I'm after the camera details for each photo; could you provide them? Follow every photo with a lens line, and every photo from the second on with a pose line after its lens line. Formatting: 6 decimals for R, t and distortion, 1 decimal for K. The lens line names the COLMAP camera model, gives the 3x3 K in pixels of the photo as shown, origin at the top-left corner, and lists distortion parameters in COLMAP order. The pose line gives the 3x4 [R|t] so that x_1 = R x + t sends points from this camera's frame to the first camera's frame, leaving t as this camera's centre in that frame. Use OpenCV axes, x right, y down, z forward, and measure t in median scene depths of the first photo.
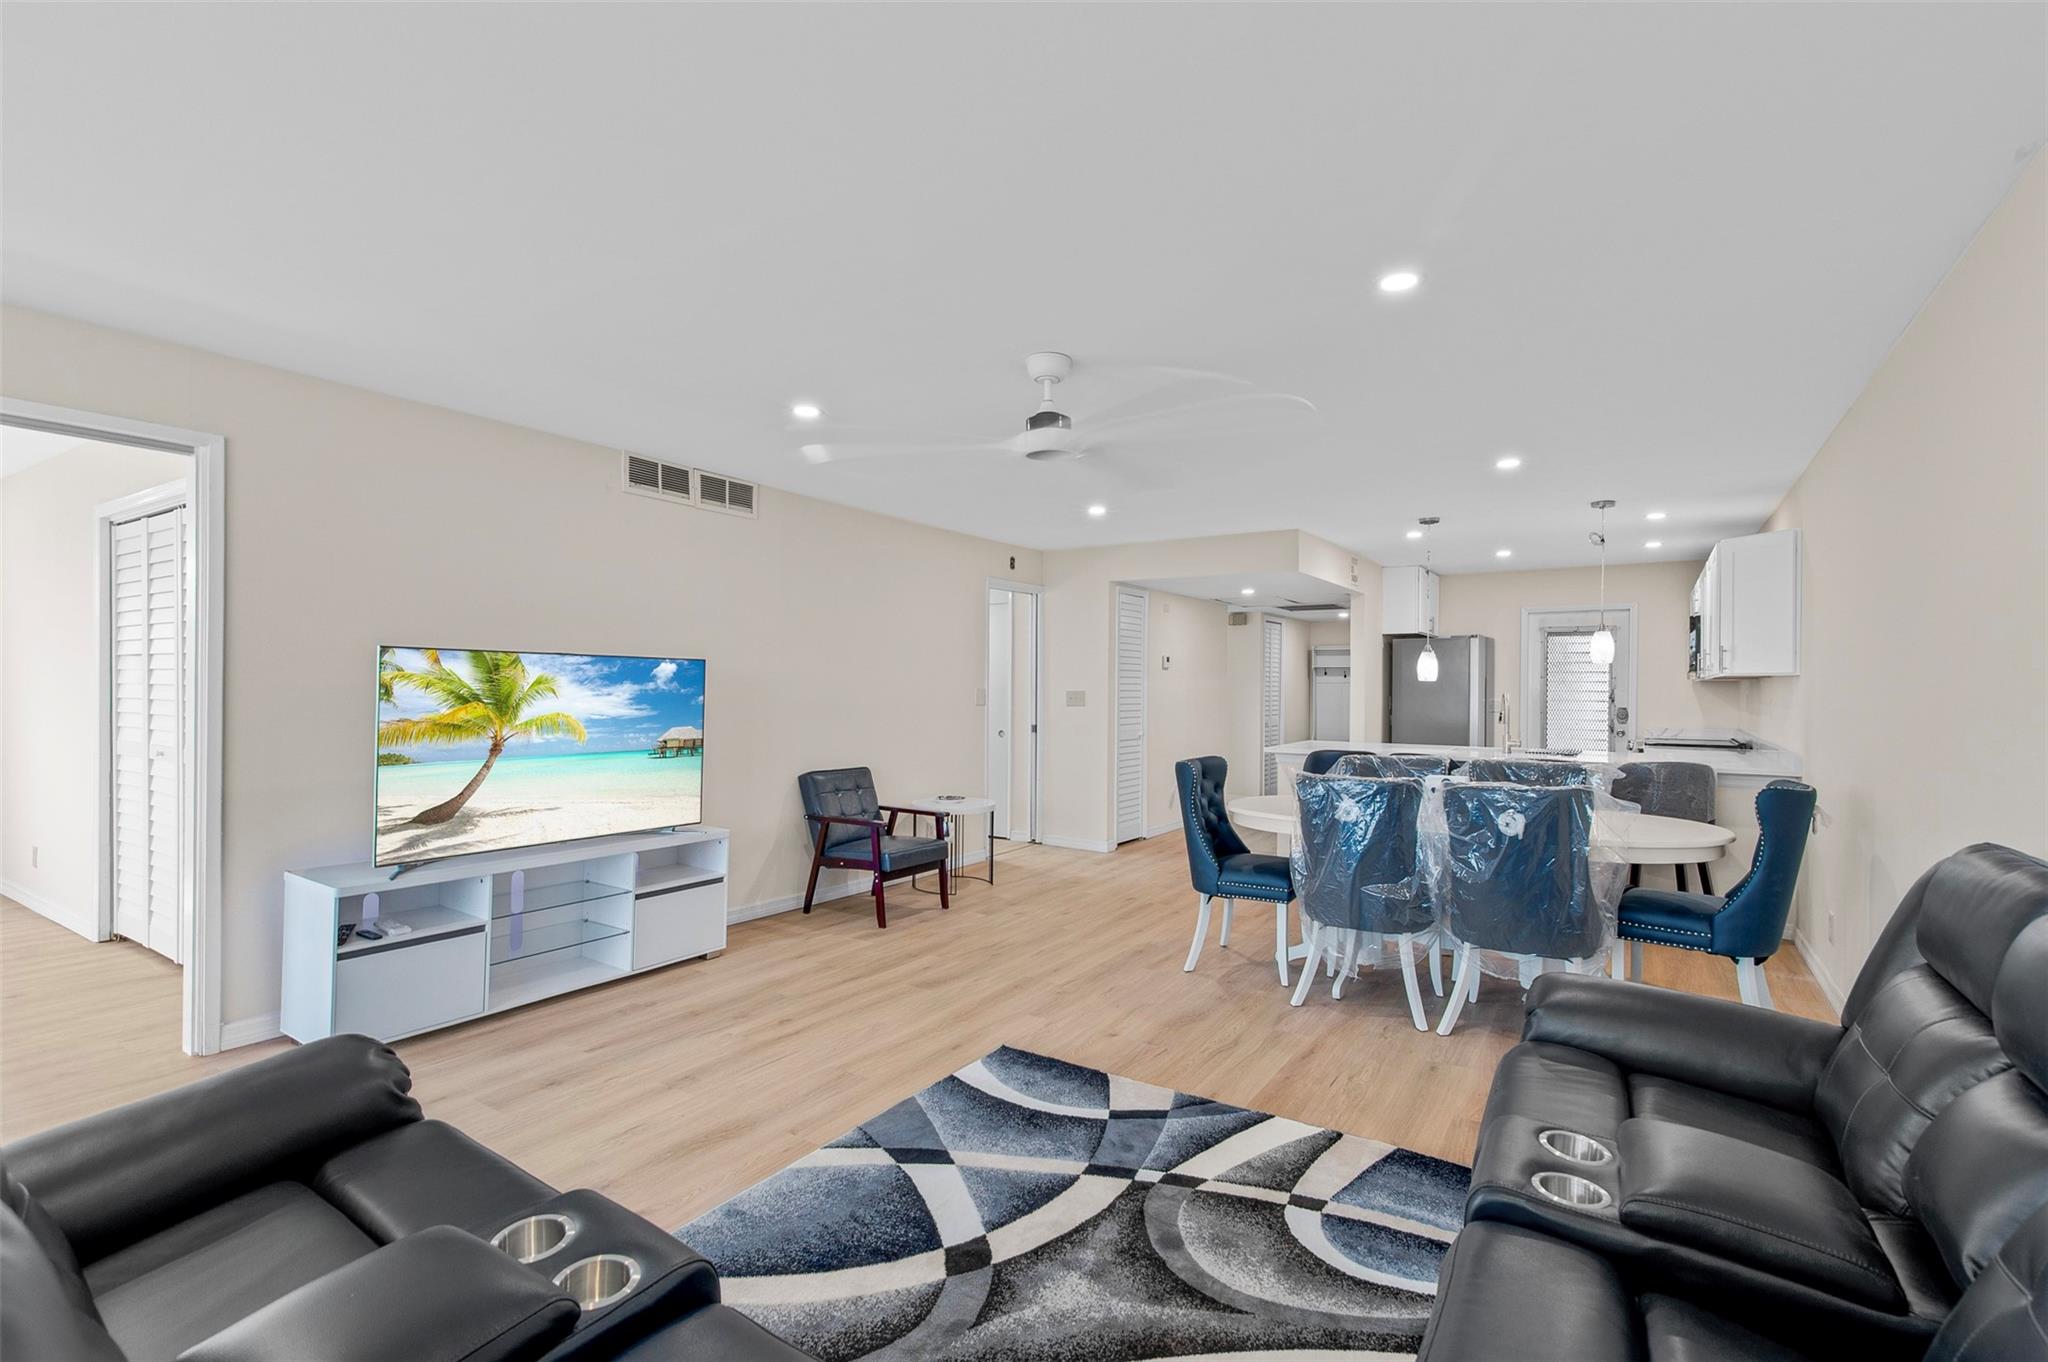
lens RADIAL K [[945.8, 0, 1032.0], [0, 945.8, 665.6], [0, 0, 1]] dist [0.000669, -0.000036]
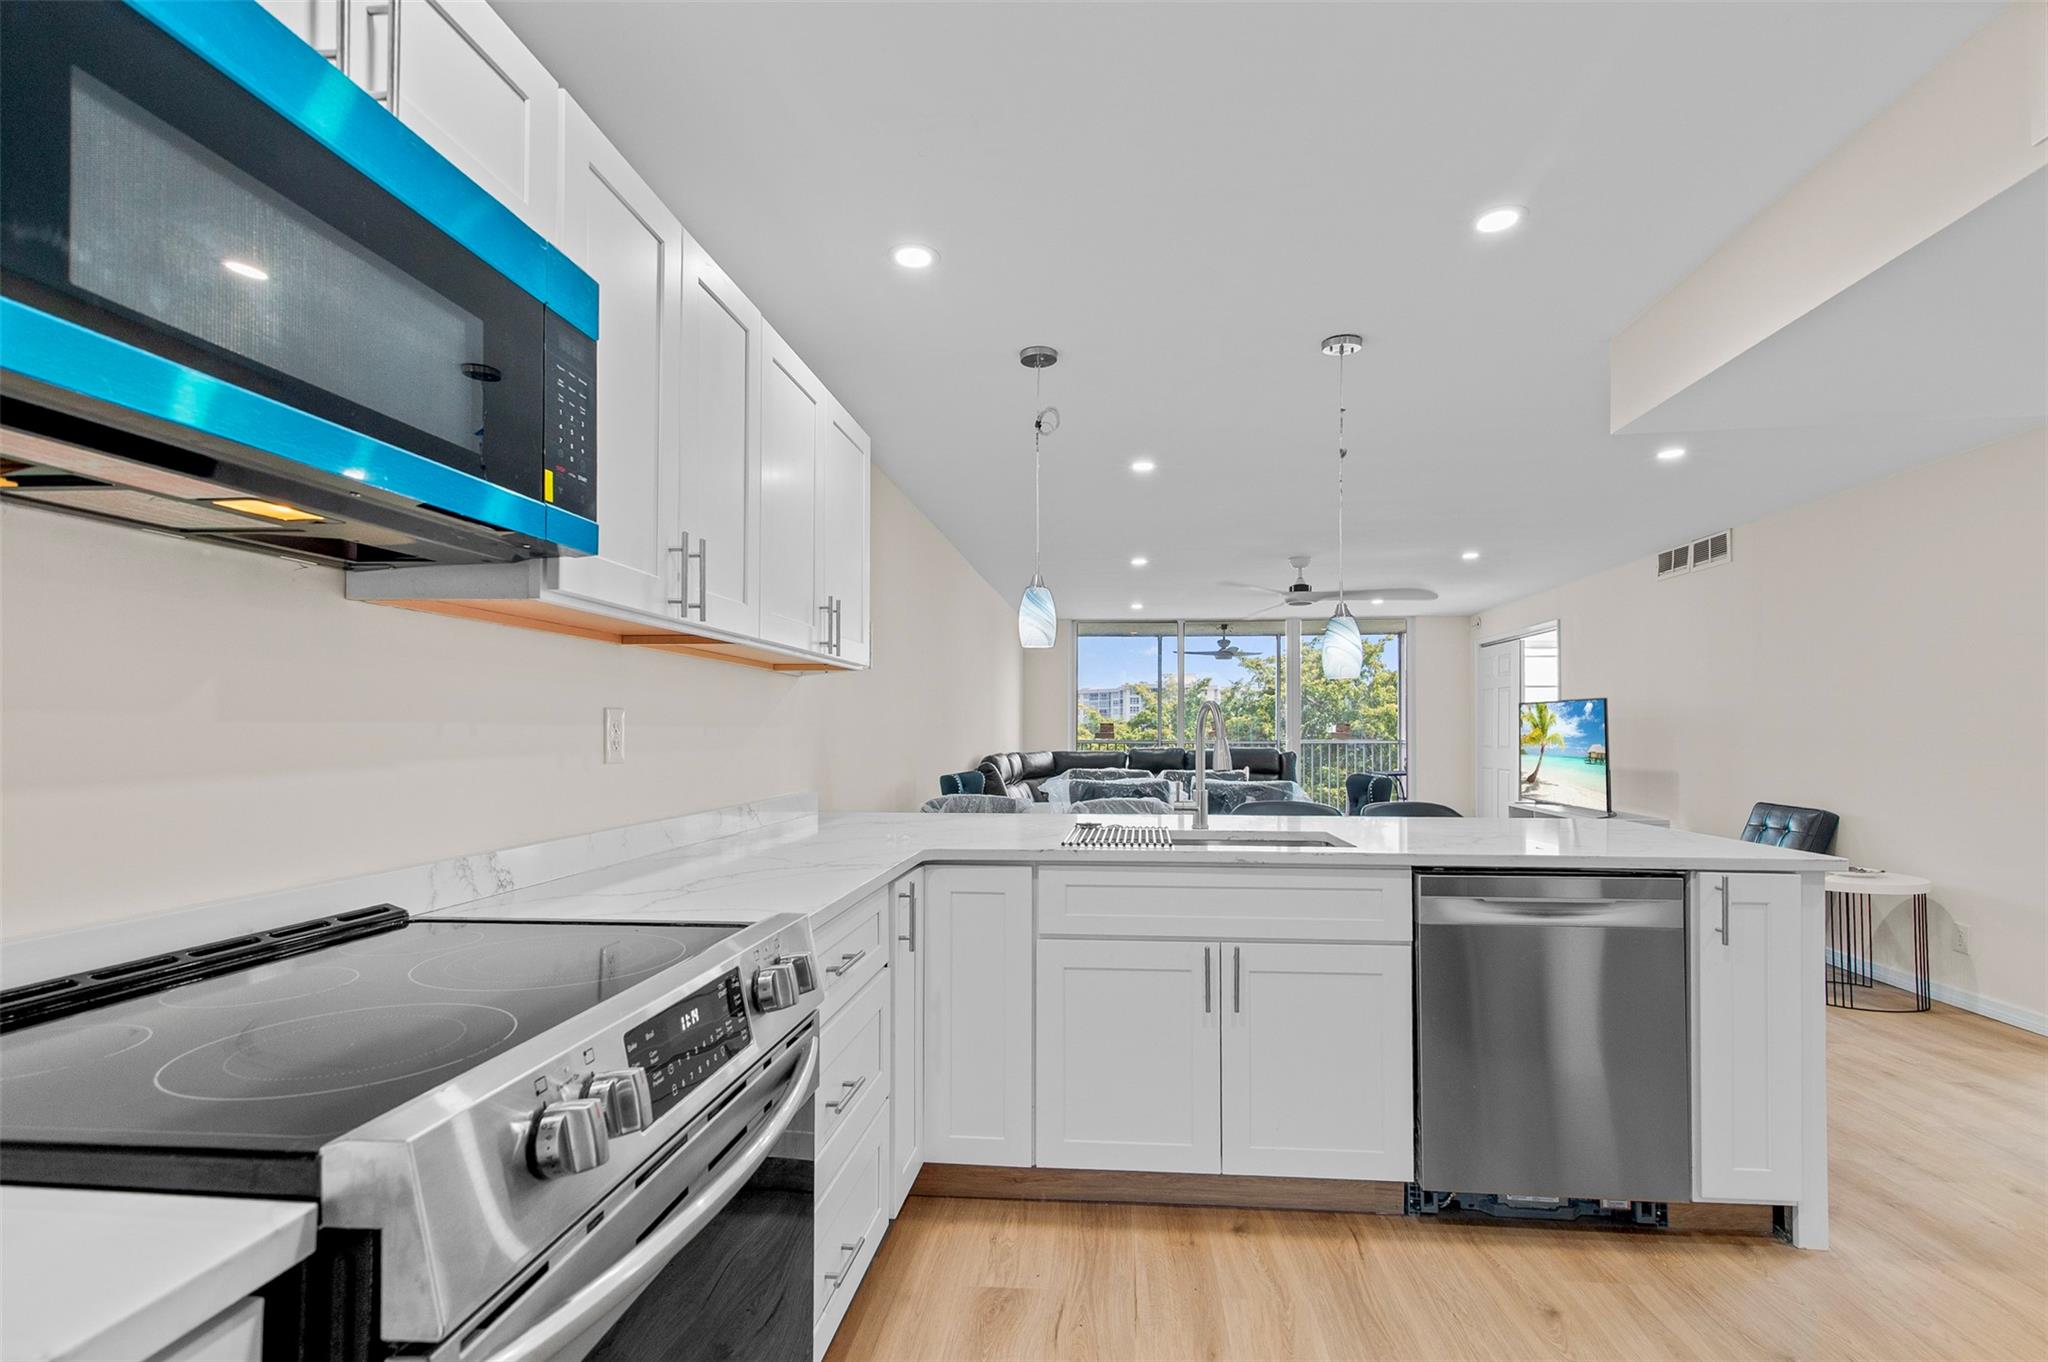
lens RADIAL K [[938.5, 0, 1054.7], [0, 938.5, 722.4], [0, 0, 1]] dist [0.000217, -0.000271]
pose [[-0.881958, -0.009377, -0.471235, 1.291272], [0.005472, 0.999531, -0.030131, 0.082966], [0.471297, -0.029153, -0.881493, 2.273457]]
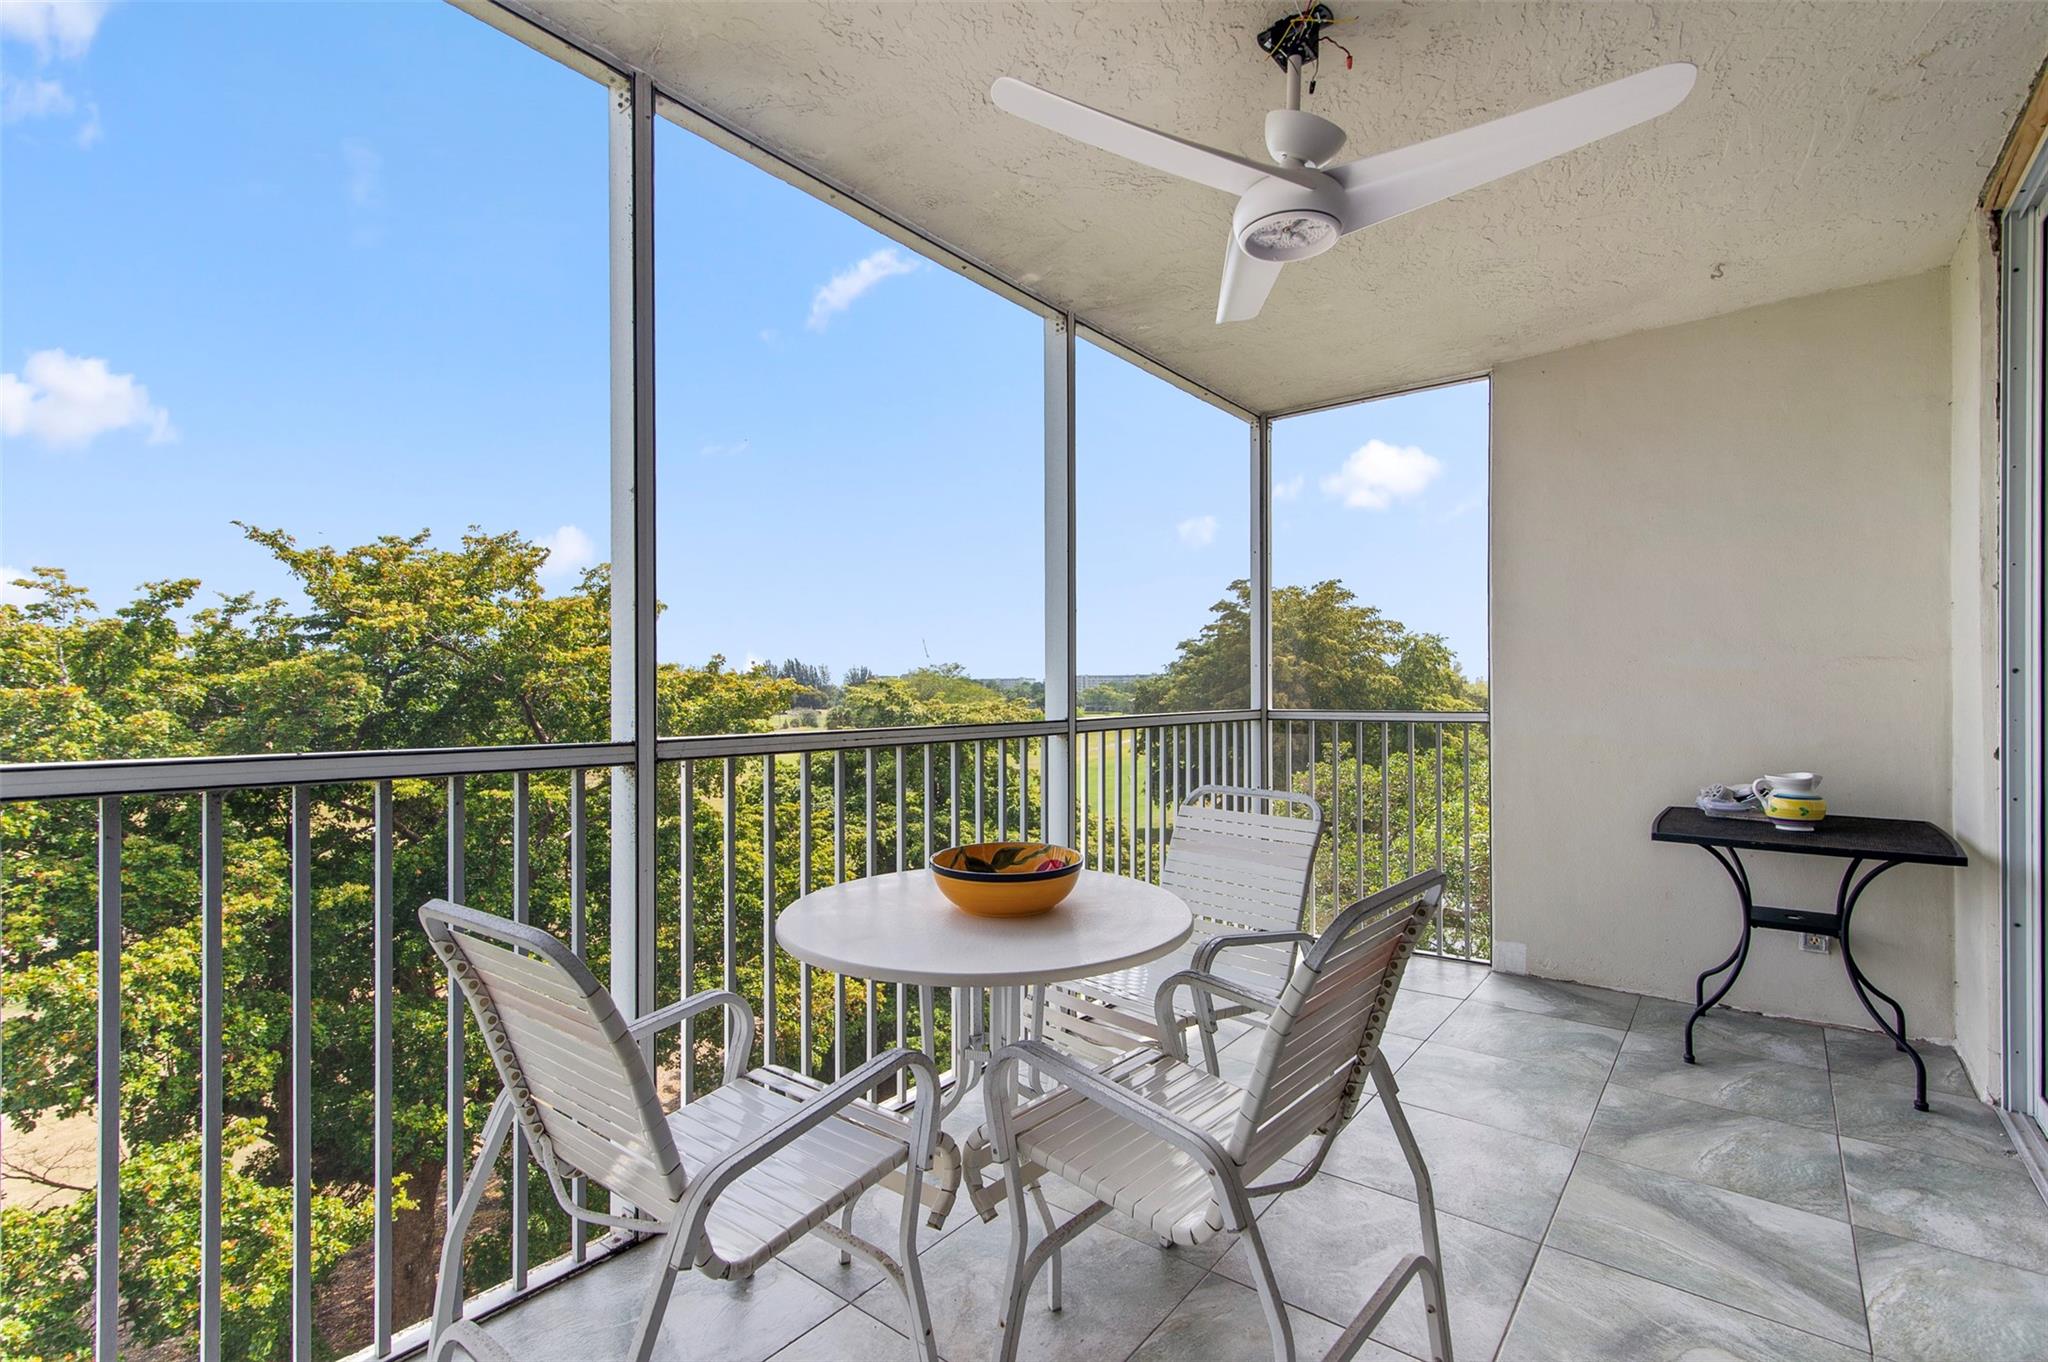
lens RADIAL K [[931.4, 0, 1040.0], [0, 931.4, 682.9], [0, 0, 1]] dist [0.020132, -0.000706]
pose [[-0.102599, -0.011656, -0.994654, -0.195956], [0.023241, 0.999630, -0.014111, 0.027266], [0.994451, -0.024565, -0.102290, -0.387955]]
